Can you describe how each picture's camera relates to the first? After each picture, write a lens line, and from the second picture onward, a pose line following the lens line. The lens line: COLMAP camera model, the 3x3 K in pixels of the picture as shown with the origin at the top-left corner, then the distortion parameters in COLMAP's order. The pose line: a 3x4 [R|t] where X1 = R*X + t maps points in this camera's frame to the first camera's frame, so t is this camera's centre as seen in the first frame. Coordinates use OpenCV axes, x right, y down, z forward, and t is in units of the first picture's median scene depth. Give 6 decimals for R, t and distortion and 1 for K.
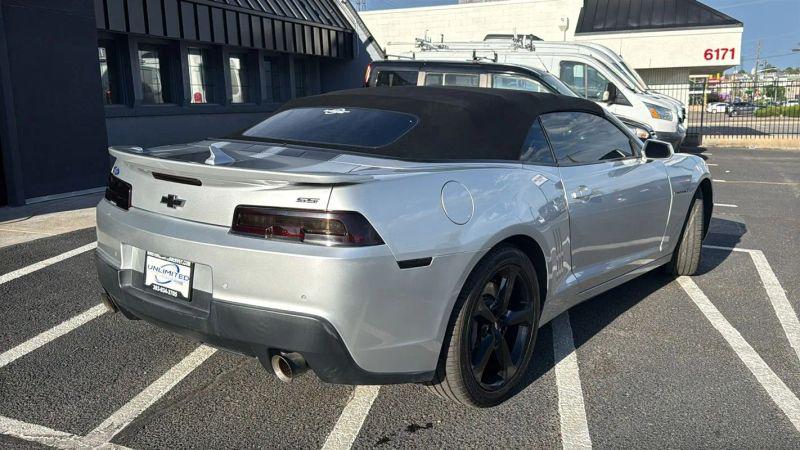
lens RADIAL K [[671.8, 0, 400.0], [0, 671.8, 225.0], [0, 0, 1]] dist [0.099846, -0.213834]
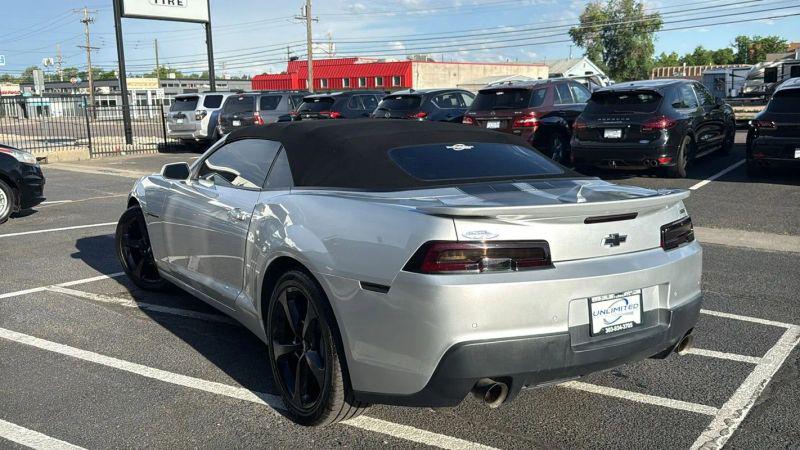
lens RADIAL K [[670.8, 0, 409.3], [0, 670.8, 224.8], [0, 0, 1]] dist [0.120725, -0.208009]
pose [[0.315438, -0.162031, 0.935011, -1.174249], [0.177495, 0.978000, 0.109601, -0.190433], [-0.932199, 0.131387, 0.337258, 0.790709]]
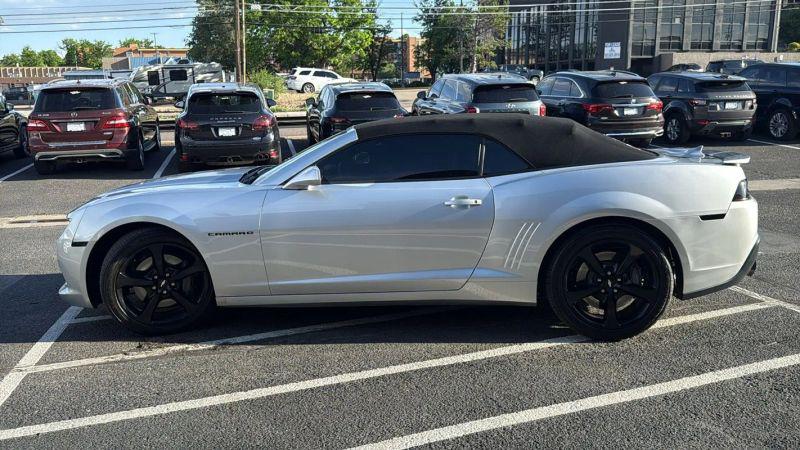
lens RADIAL K [[667.9, 0, 397.3], [0, 667.9, 231.0], [0, 0, 1]] dist [0.098949, -0.206298]
pose [[-0.536001, -0.149296, 0.830911, -1.179441], [0.170470, 0.944823, 0.279730, -0.460567], [-0.826827, 0.291582, -0.480976, 2.194406]]
